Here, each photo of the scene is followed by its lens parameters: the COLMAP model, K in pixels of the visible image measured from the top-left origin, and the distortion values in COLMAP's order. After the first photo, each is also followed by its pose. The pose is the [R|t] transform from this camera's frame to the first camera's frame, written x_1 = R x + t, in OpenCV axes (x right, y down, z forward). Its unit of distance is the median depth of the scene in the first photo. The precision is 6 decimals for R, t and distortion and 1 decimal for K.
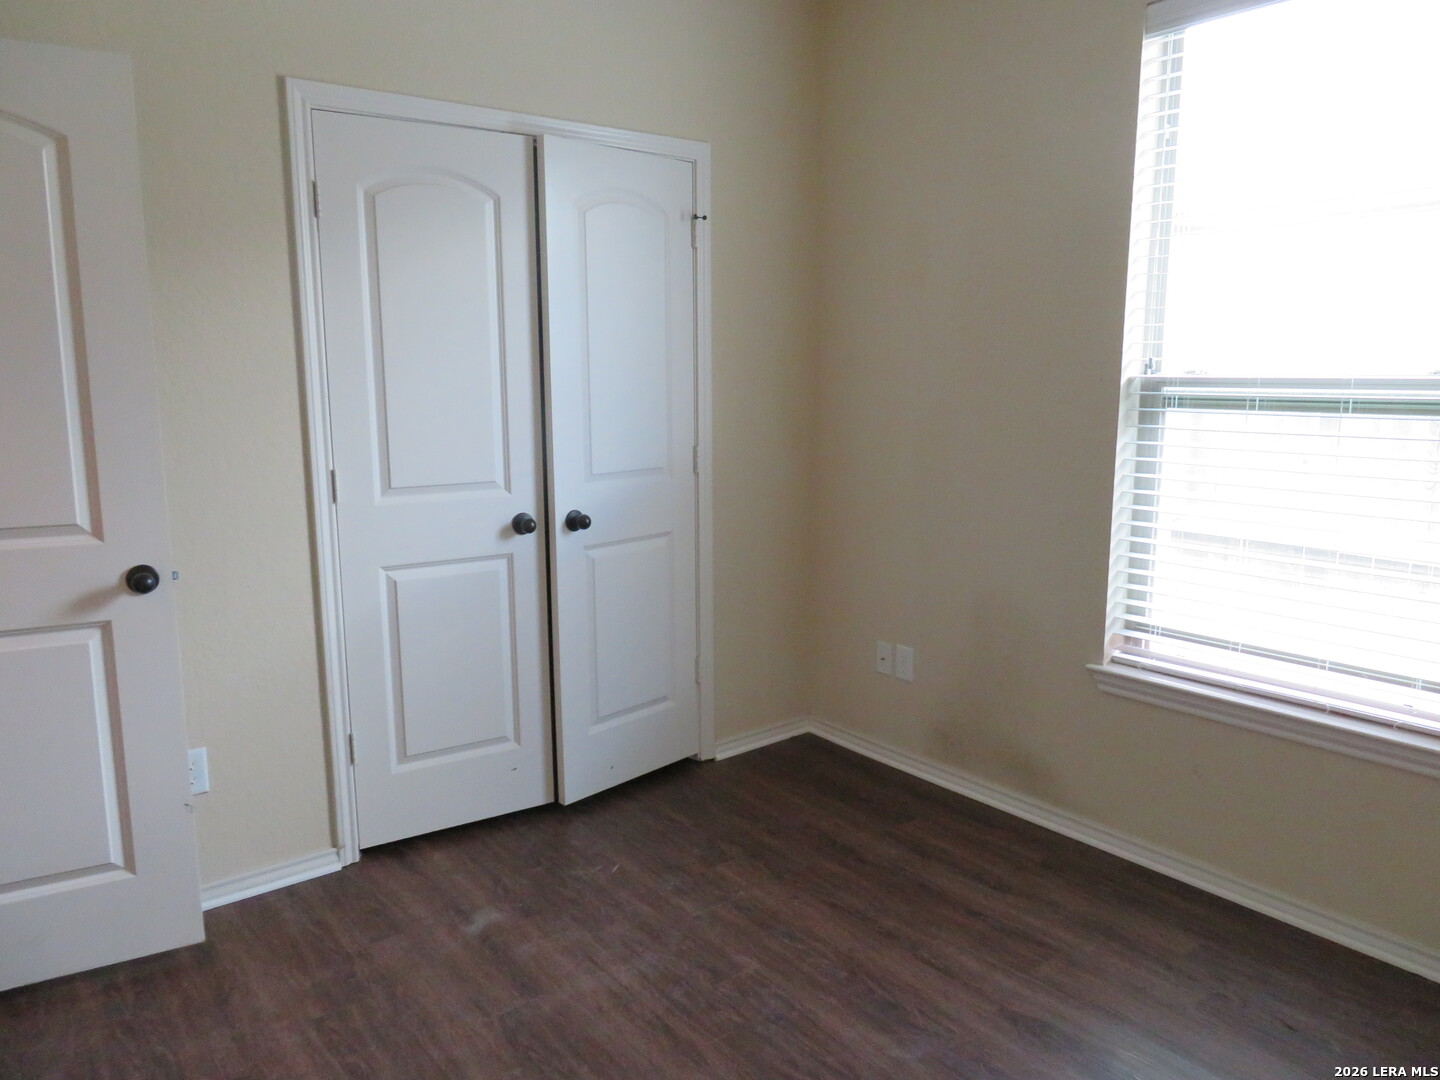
lens RADIAL K [[1024.0, 0, 714.4], [0, 1024.0, 540.1], [0, 0, 1]] dist [-0.012748, 0.002909]
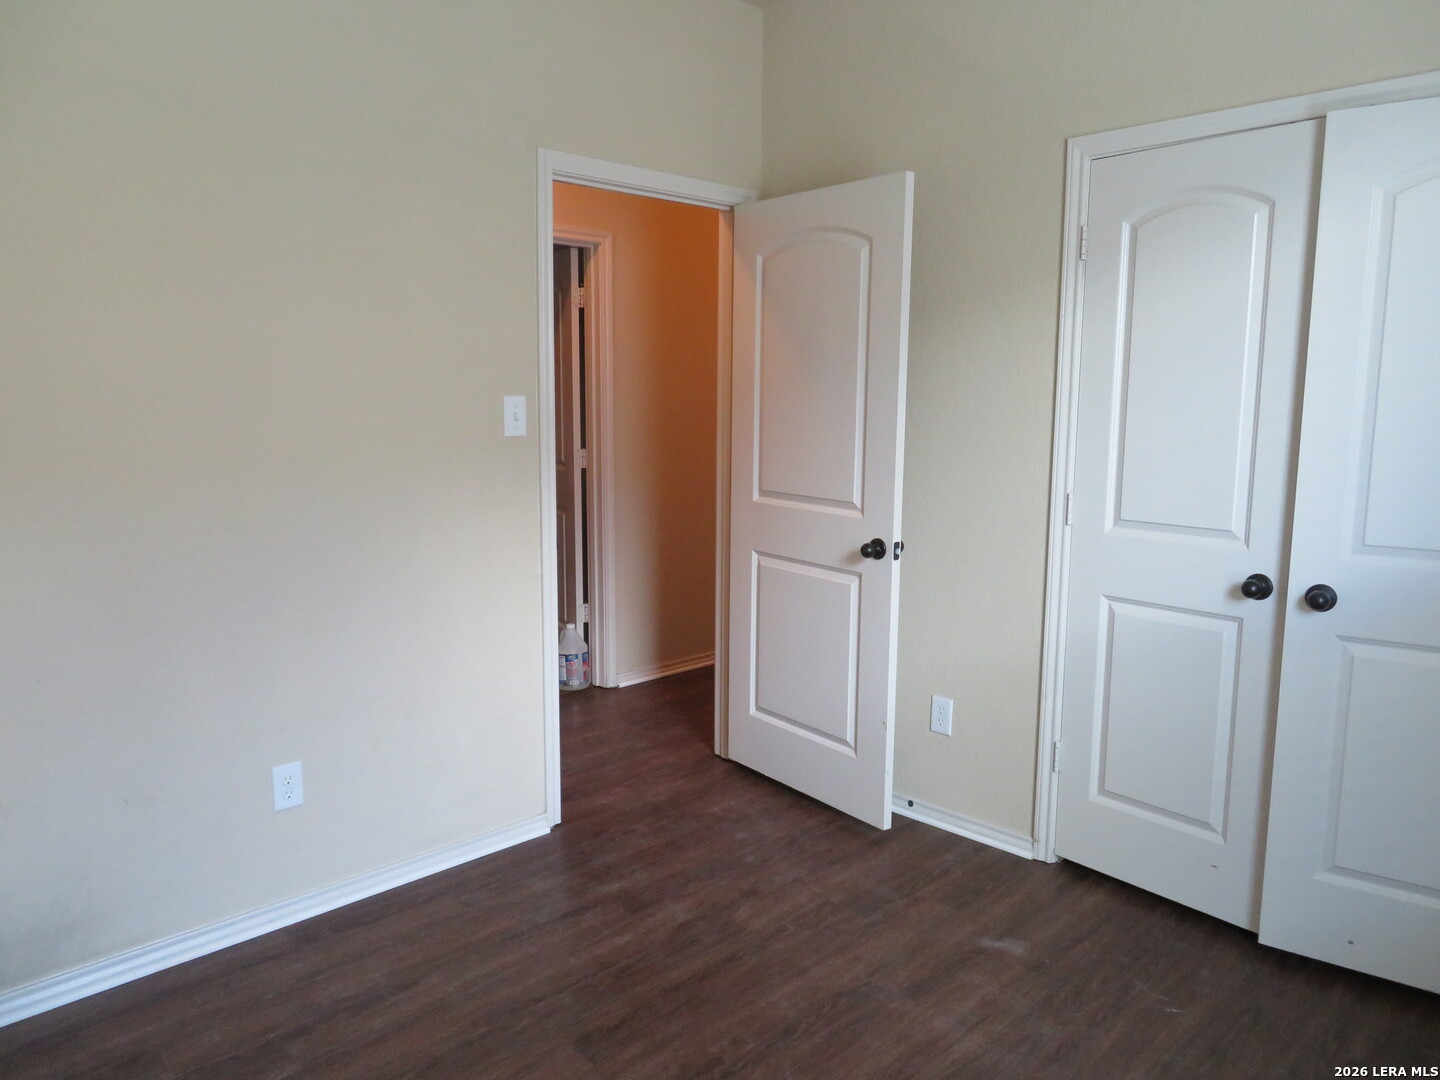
lens RADIAL K [[1024.0, 0, 716.6], [0, 1024.0, 539.1], [0, 0, 1]] dist [-0.012748, 0.002909]
pose [[0.110000, 0.145717, -0.983192, 0.623446], [-0.170966, 0.977225, 0.125705, -0.089766], [0.979117, 0.154265, 0.132407, 0.486210]]
